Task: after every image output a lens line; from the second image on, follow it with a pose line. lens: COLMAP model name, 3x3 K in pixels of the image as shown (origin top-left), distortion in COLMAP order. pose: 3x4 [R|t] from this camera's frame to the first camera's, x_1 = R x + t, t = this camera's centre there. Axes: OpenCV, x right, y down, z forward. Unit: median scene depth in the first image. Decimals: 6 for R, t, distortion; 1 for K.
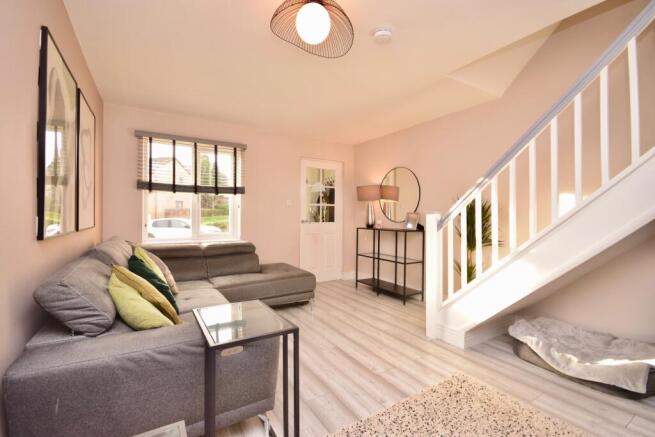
lens RADIAL K [[287.6, 0, 327.3], [0, 287.6, 215.7], [0, 0, 1]] dist [0.002115, -0.007259]
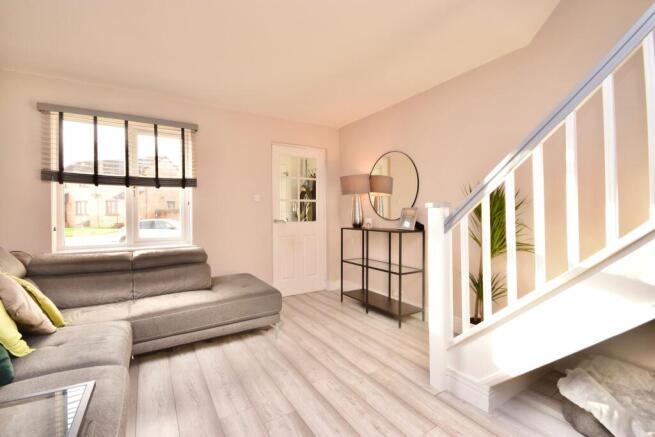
lens RADIAL K [[287.6, 0, 327.3], [0, 287.6, 215.7], [0, 0, 1]] dist [0.002115, -0.007259]
pose [[0.999904, -0.013448, 0.003452, 0.070737], [0.013429, 0.999895, 0.005524, 0.003373], [-0.003526, -0.005477, 0.999979, 0.219692]]
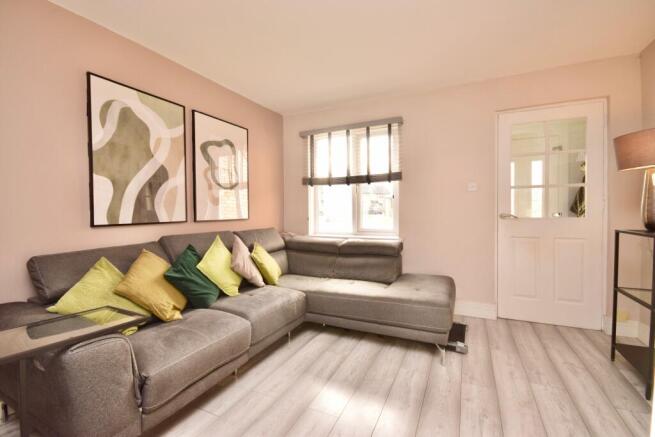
lens RADIAL K [[287.6, 0, 327.3], [0, 287.6, 215.7], [0, 0, 1]] dist [0.002115, -0.007259]
pose [[0.530218, 0.007433, -0.847829, 0.285032], [0.014005, 0.999748, 0.017523, 0.004847], [0.847746, -0.021164, 0.529980, 0.432645]]
